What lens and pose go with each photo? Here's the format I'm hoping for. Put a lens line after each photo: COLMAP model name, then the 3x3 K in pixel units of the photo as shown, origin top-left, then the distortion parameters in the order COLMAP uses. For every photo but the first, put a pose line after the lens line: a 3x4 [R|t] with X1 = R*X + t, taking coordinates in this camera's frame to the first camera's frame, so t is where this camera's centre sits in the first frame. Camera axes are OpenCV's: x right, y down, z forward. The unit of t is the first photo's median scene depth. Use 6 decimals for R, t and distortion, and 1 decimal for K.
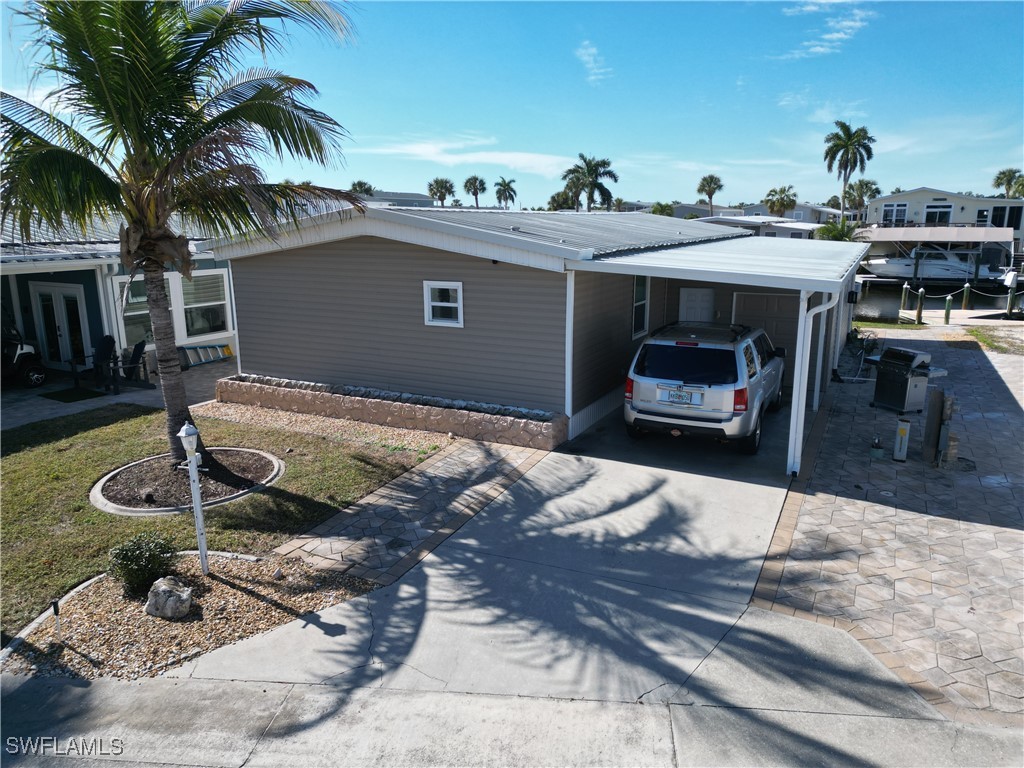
lens RADIAL K [[722.4, 0, 512.0], [0, 722.4, 384.0], [0, 0, 1]] dist [0.060539, -0.054357]
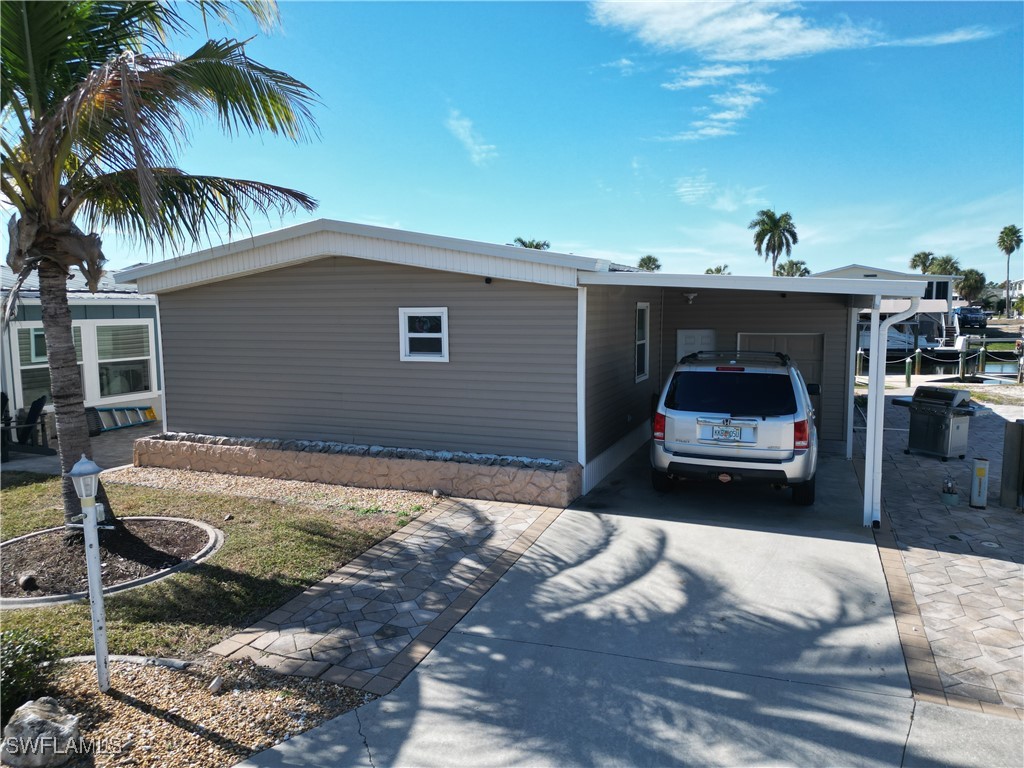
lens RADIAL K [[722.4, 0, 512.0], [0, 722.4, 384.0], [0, 0, 1]] dist [0.060539, -0.054357]
pose [[0.996064, -0.013270, 0.087640, -0.073718], [0.023506, 0.992875, -0.116821, 0.048955], [-0.085466, 0.118422, 0.989278, 0.193162]]
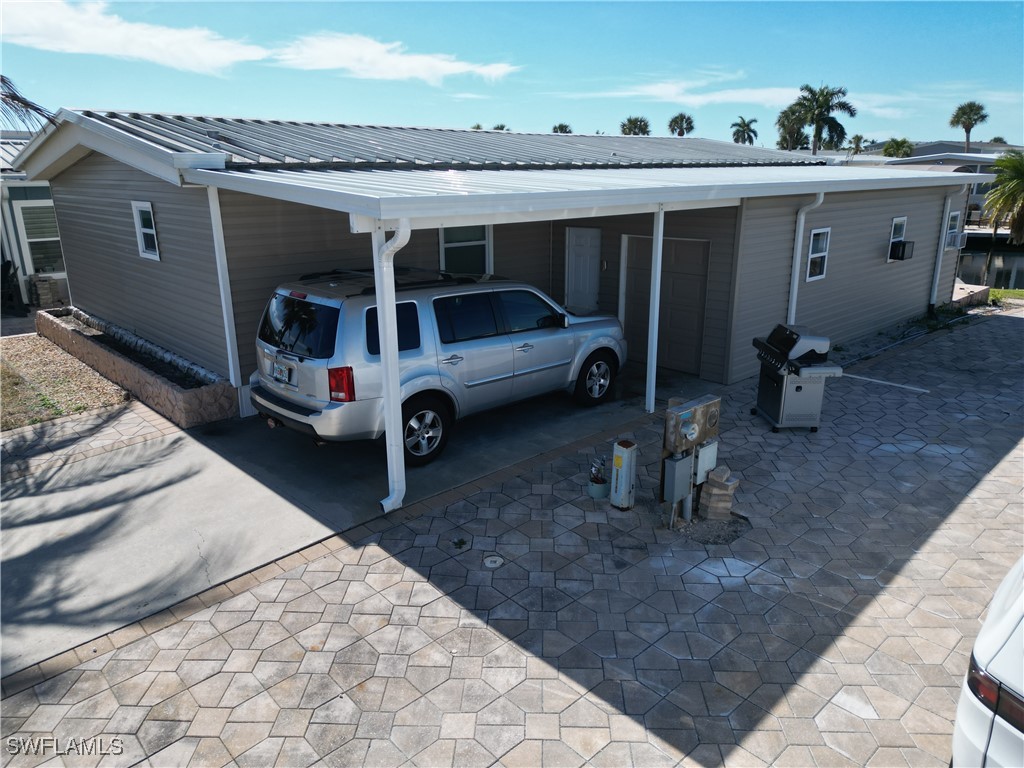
lens RADIAL K [[722.4, 0, 512.0], [0, 722.4, 384.0], [0, 0, 1]] dist [0.060539, -0.054357]
pose [[0.940896, 0.093697, -0.325478, 0.620157], [-0.072283, 0.994384, 0.077300, -0.037545], [0.330892, -0.049205, 0.942385, 0.395322]]
